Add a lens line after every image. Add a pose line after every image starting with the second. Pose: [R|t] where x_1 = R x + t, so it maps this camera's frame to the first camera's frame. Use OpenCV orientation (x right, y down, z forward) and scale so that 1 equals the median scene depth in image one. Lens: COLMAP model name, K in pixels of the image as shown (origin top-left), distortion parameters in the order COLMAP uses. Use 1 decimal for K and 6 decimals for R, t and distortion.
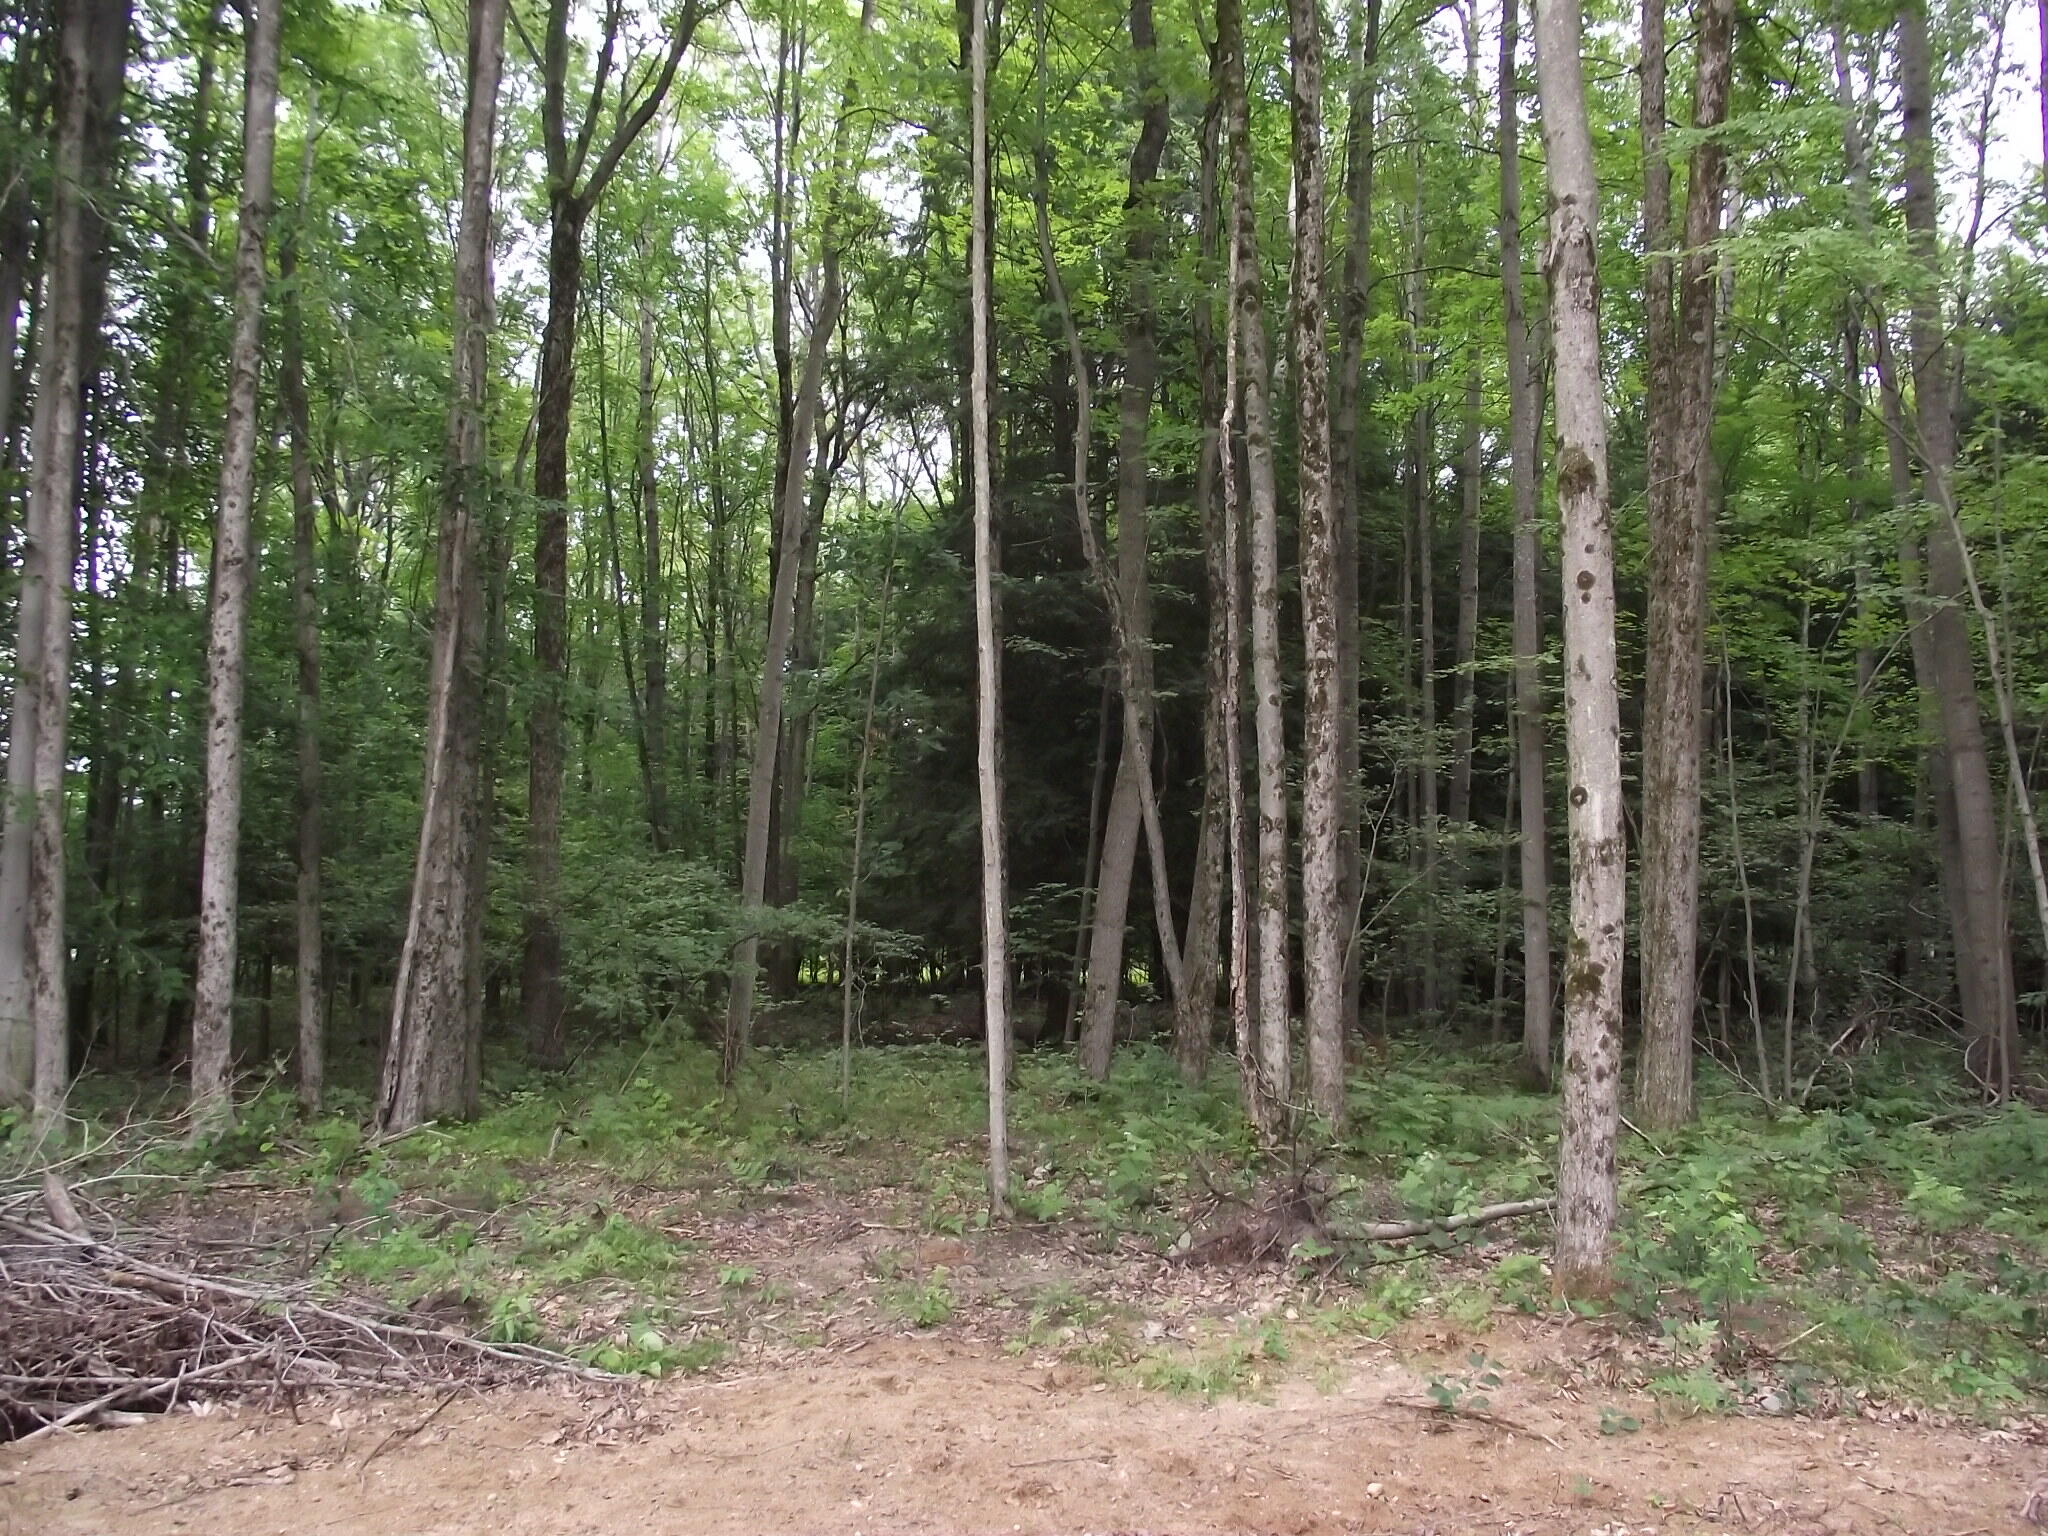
lens RADIAL K [[1626.8, 0, 1024.9], [0, 1626.8, 764.5], [0, 0, 1]] dist [-0.043835, 0.001914]
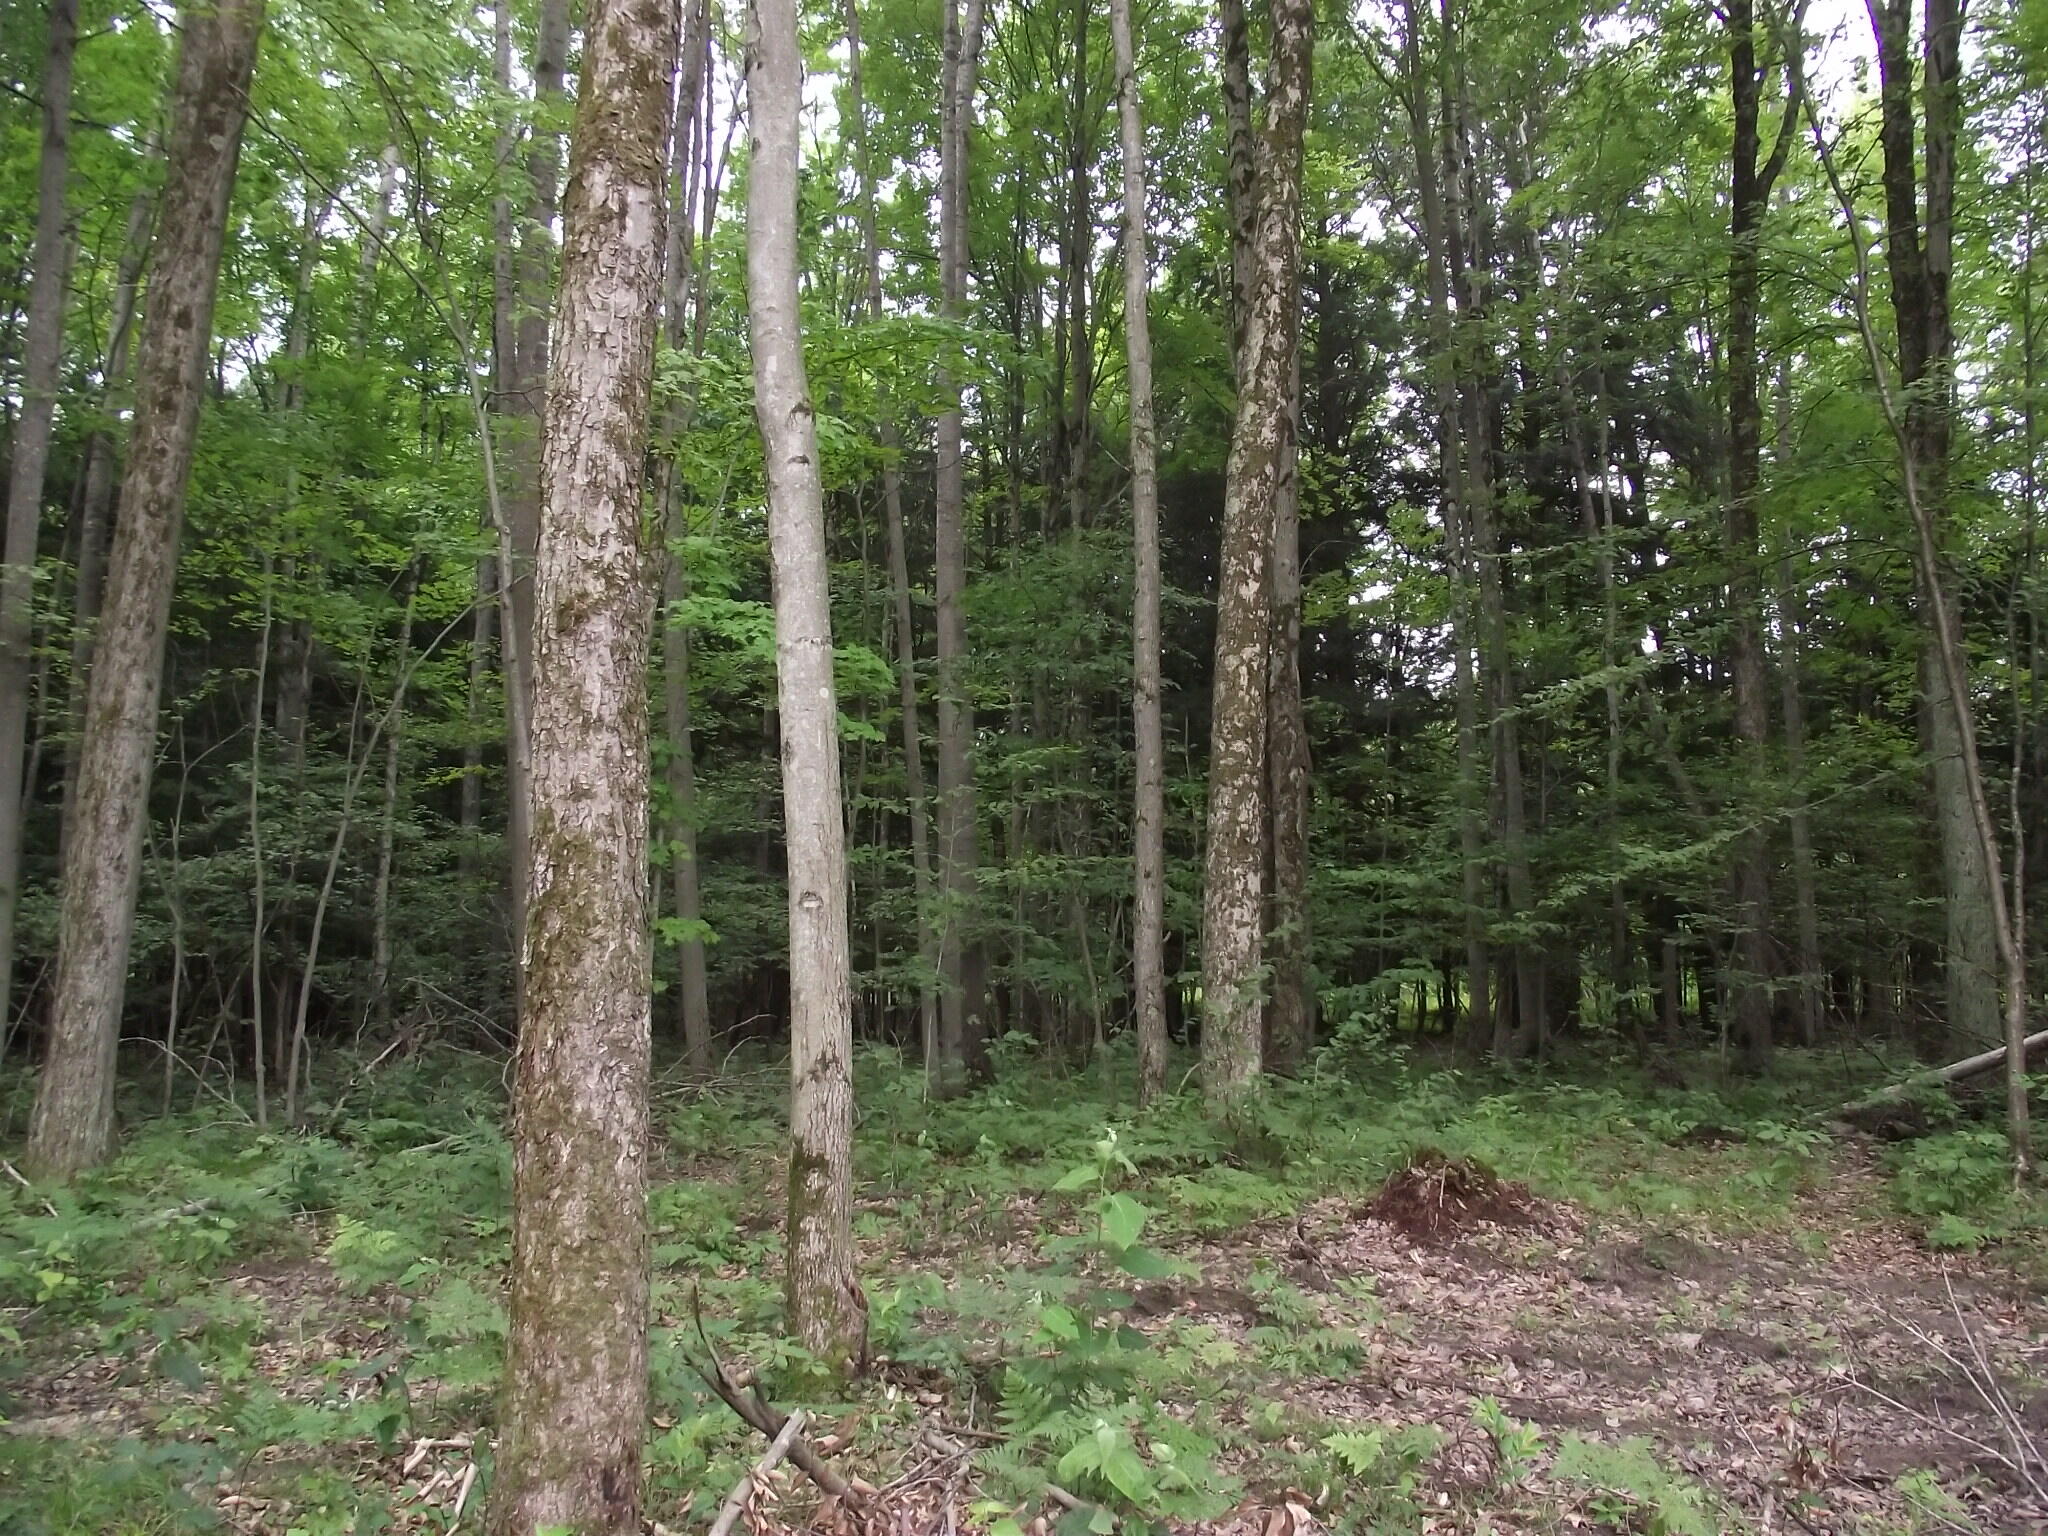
lens RADIAL K [[1626.8, 0, 1025.9], [0, 1626.8, 768.0], [0, 0, 1]] dist [-0.043835, 0.001914]
pose [[0.698646, 0.077788, 0.711226, 0.168878], [-0.067007, 0.996817, -0.043202, 0.041765], [-0.712323, -0.017474, 0.701635, 0.180081]]
